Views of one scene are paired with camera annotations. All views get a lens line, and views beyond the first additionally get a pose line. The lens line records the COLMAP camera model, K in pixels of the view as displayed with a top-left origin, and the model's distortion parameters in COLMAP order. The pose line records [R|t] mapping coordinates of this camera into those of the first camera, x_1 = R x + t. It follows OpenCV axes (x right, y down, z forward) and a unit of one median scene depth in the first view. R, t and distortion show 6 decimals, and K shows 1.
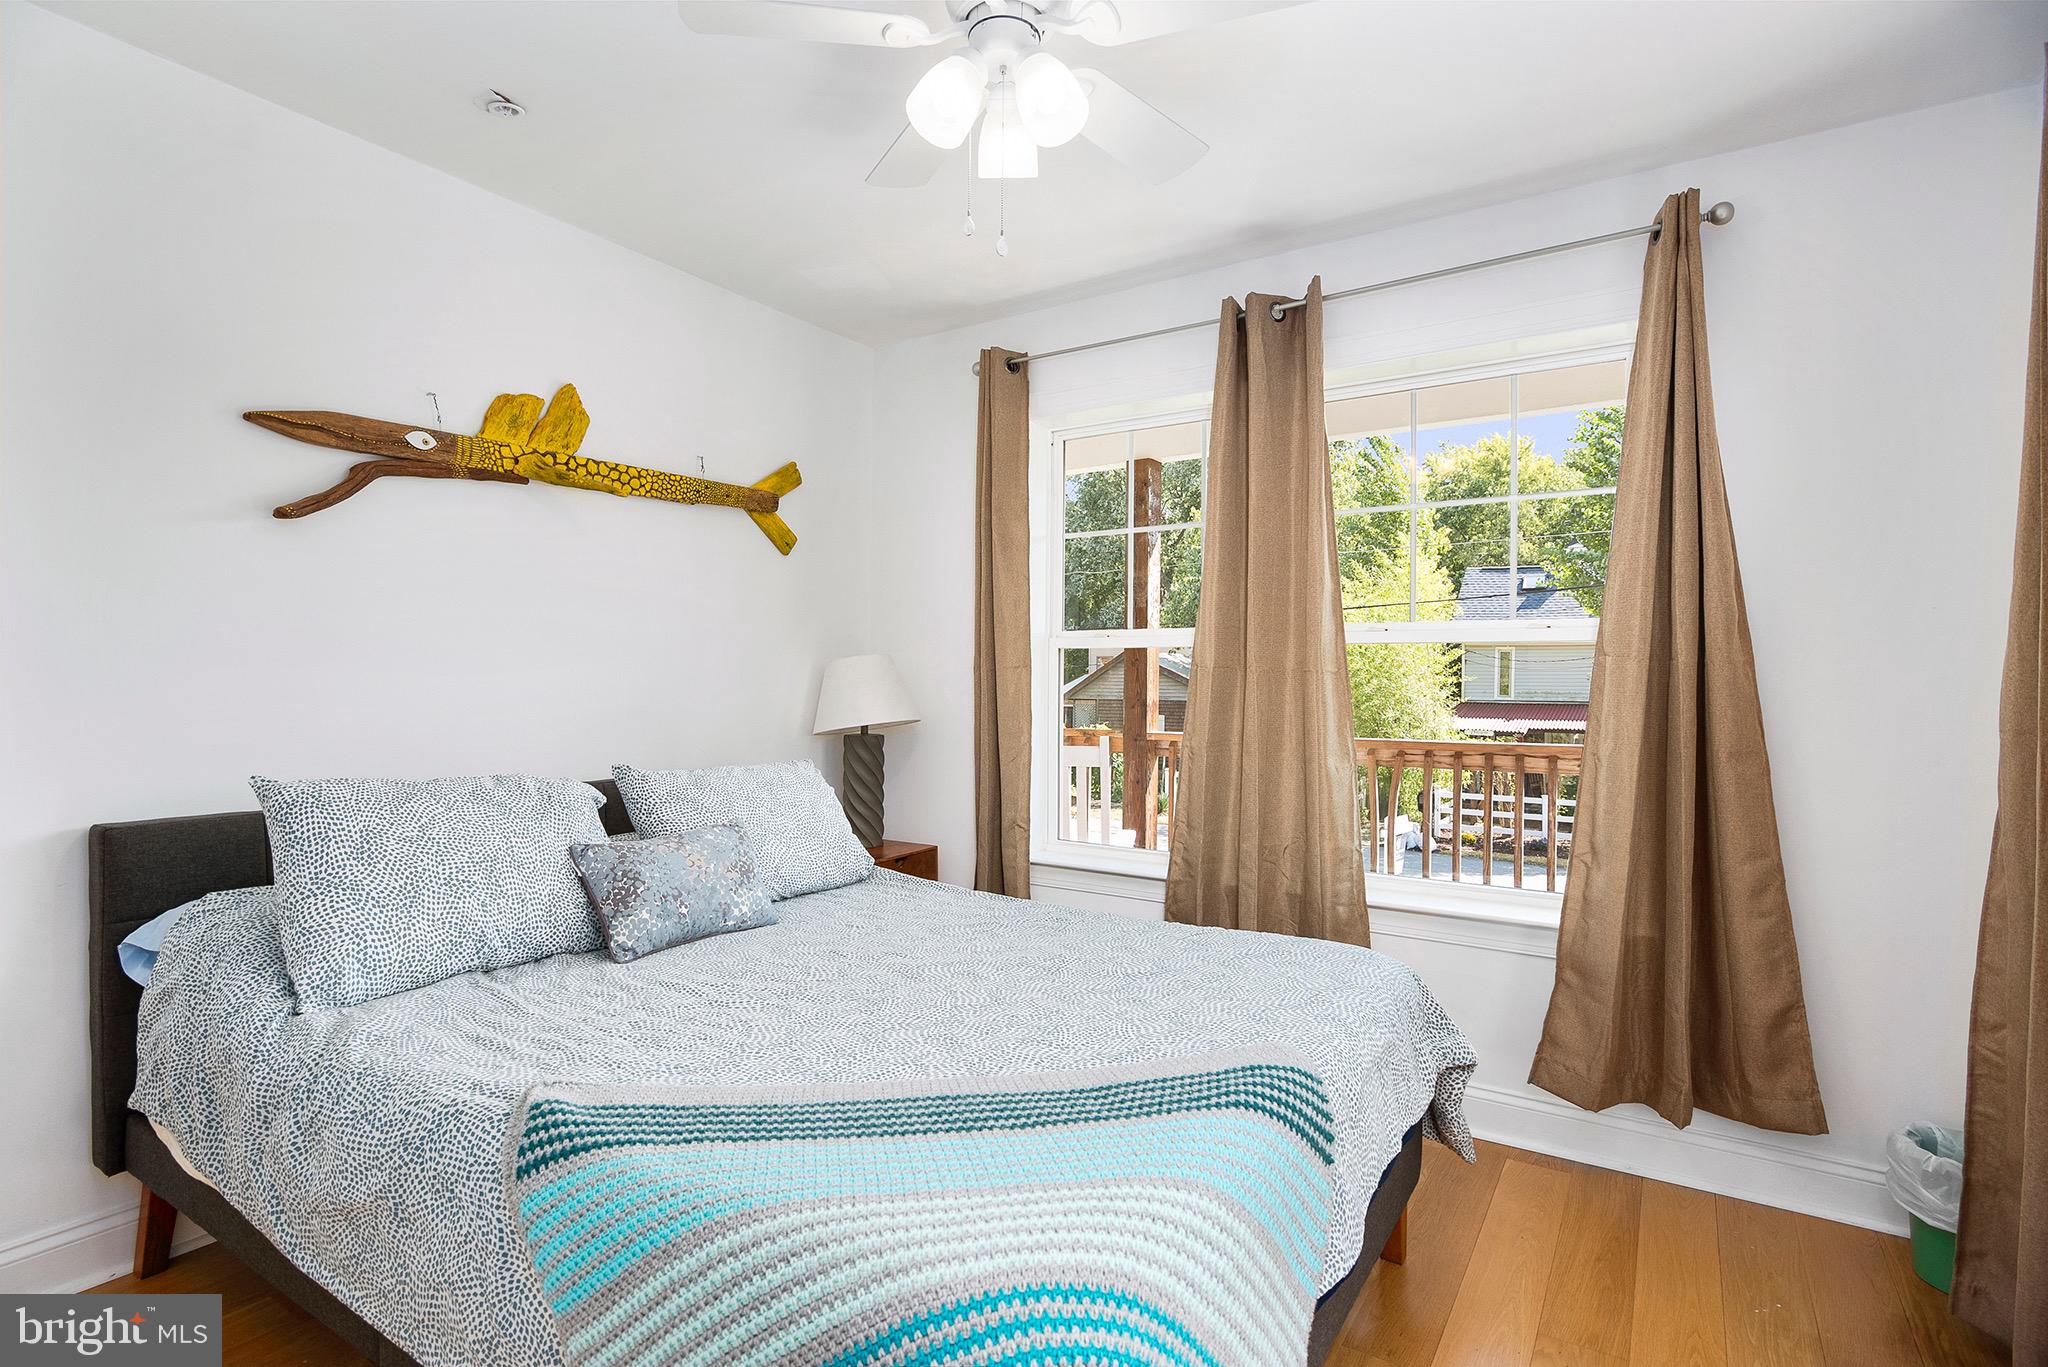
lens RADIAL K [[1008.7, 0, 1020.2], [0, 1008.7, 687.6], [0, 0, 1]] dist [-0.011538, -0.000705]
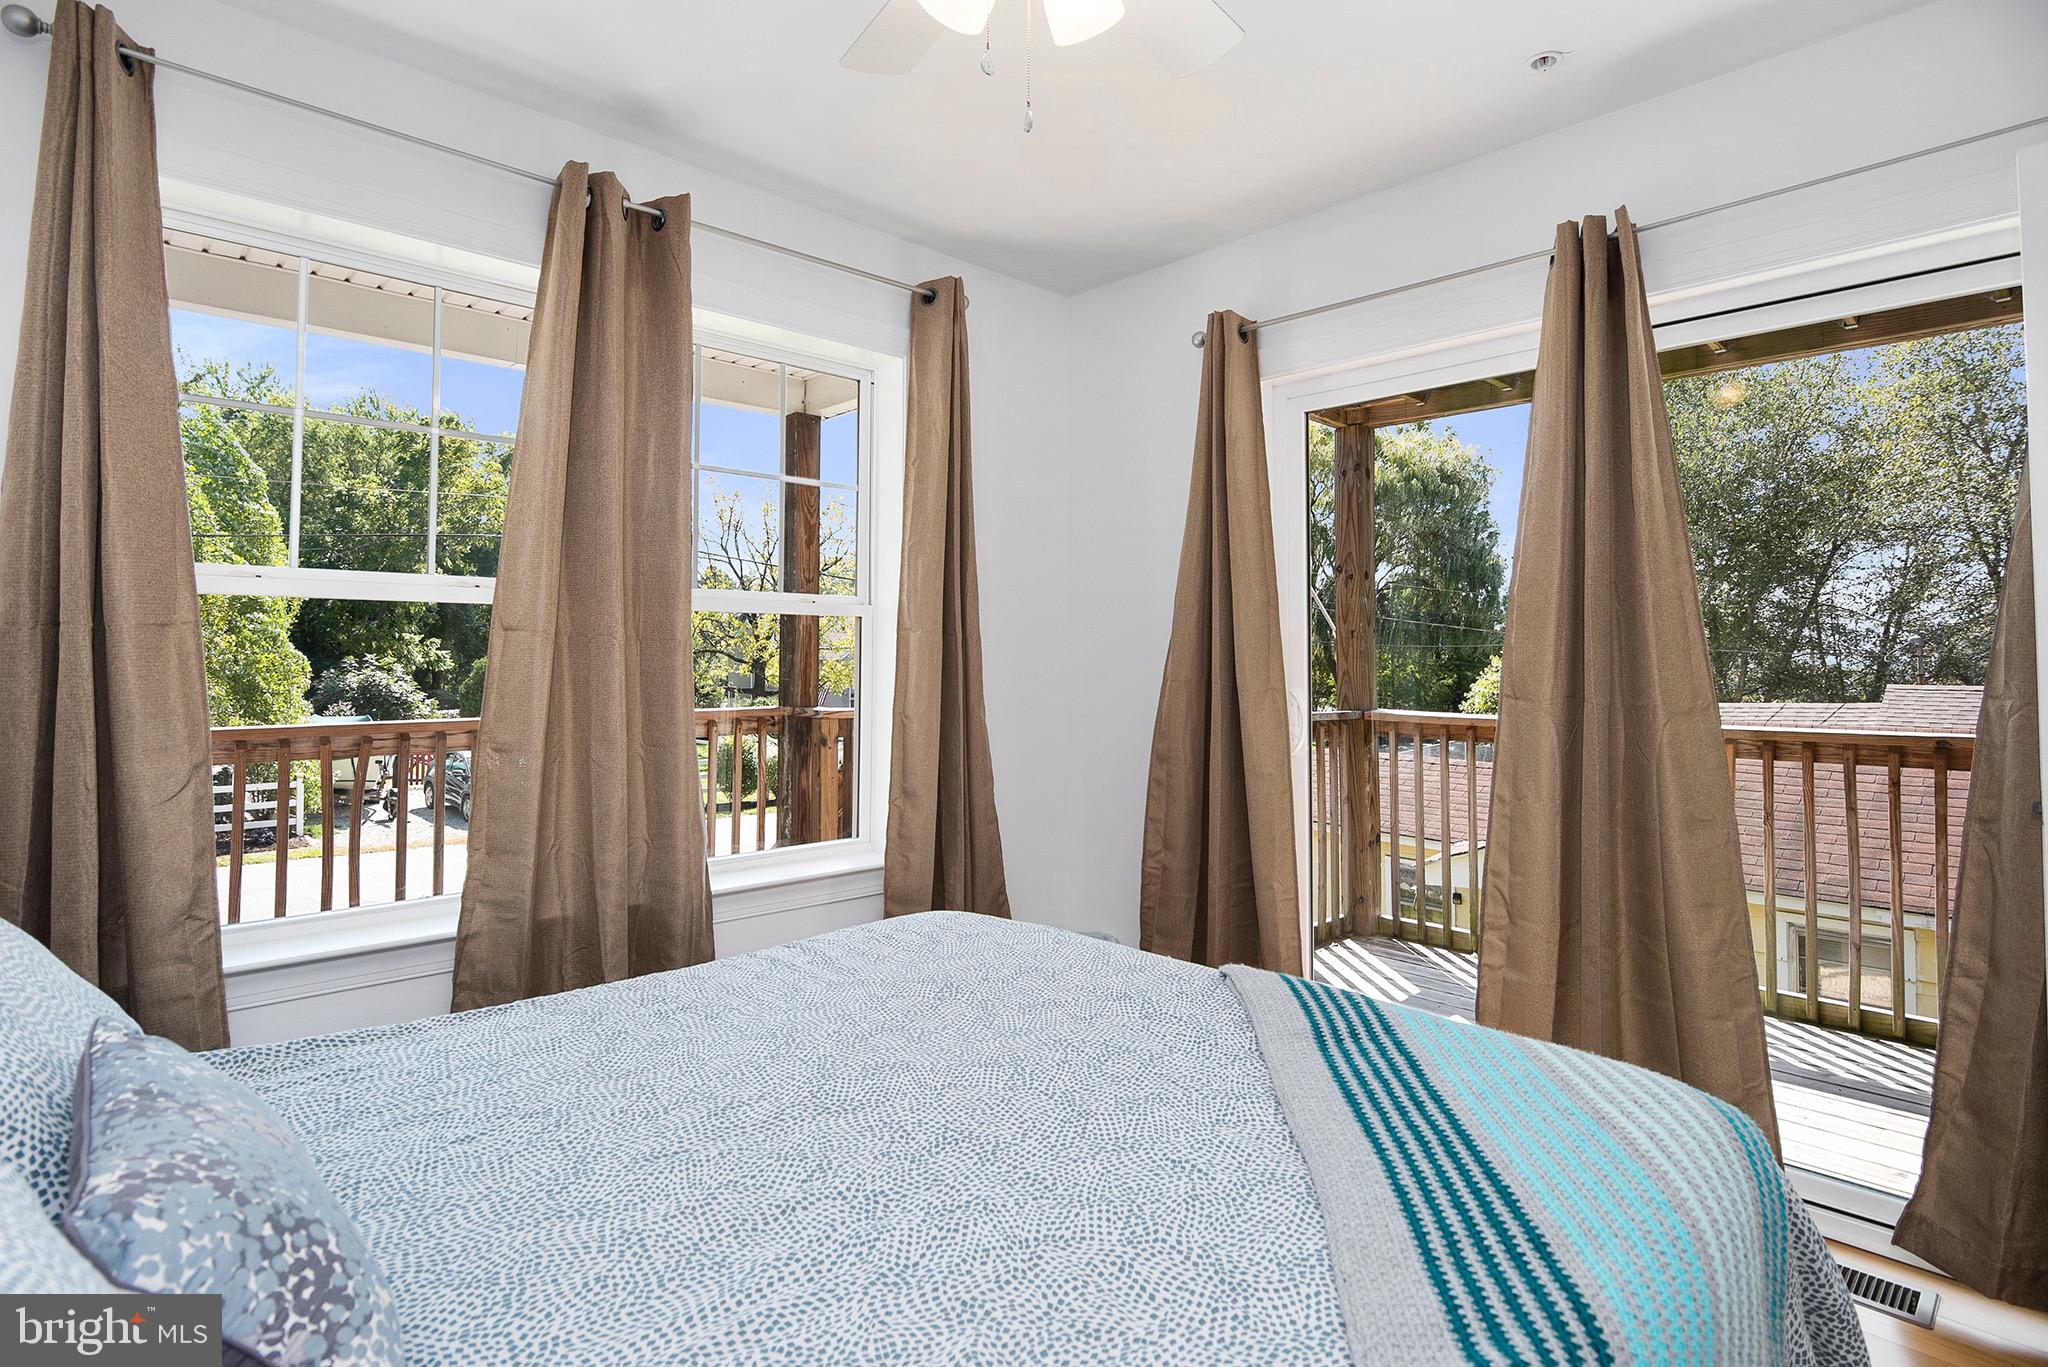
lens RADIAL K [[1023.4, 0, 1022.0], [0, 1023.4, 622.1], [0, 0, 1]] dist [-0.000834, -0.000162]
pose [[0.216302, 0.034217, 0.975727, -0.611570], [0.002886, 0.999359, -0.035686, 0.002335], [-0.976322, 0.010535, 0.216064, 0.629507]]
